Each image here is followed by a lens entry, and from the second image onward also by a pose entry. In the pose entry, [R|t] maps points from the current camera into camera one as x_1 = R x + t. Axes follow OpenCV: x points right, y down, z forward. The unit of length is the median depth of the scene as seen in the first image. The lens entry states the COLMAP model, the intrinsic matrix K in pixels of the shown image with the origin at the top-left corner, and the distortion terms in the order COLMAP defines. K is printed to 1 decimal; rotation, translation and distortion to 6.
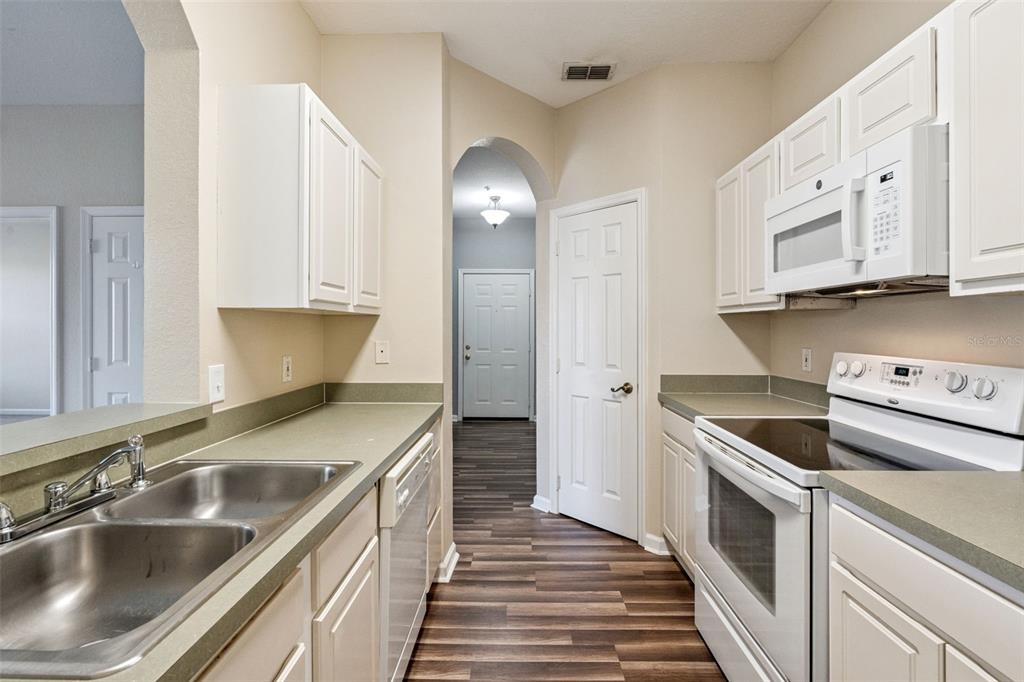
lens RADIAL K [[459.1, 0, 512.0], [0, 459.1, 341.0], [0, 0, 1]] dist [-0.001021, -0.000057]
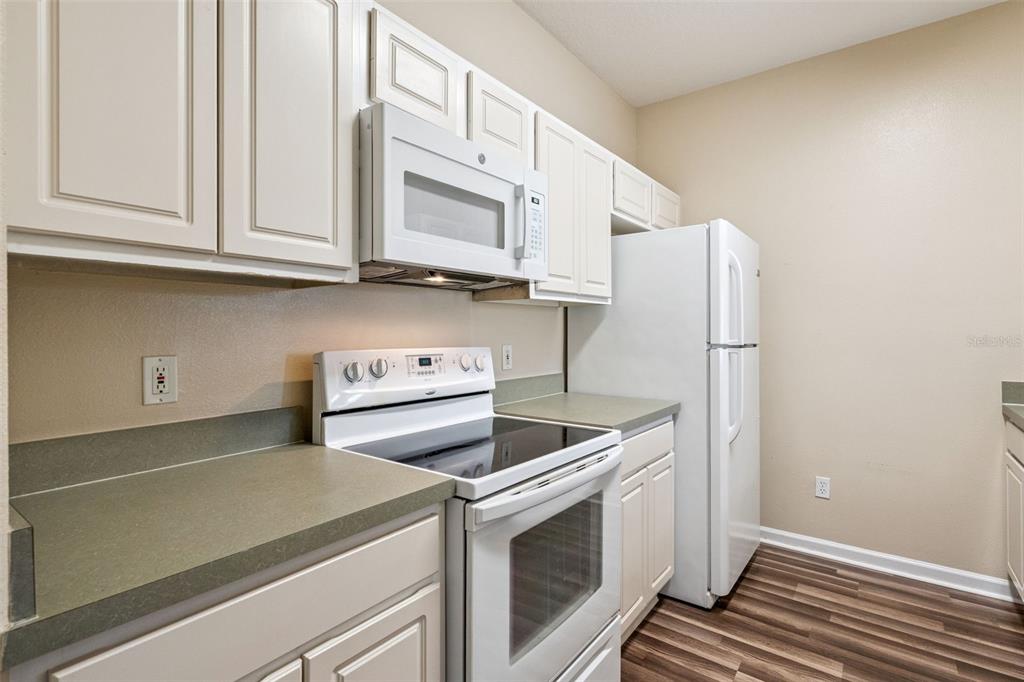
lens RADIAL K [[493.3, 0, 512.3], [0, 493.3, 333.6], [0, 0, 1]] dist [0.000592, 0.000011]
pose [[-0.805642, 0.003250, 0.592394, 0.046042], [0.021855, 0.999467, 0.024239, -0.018038], [-0.591999, 0.032474, -0.805284, 1.760284]]
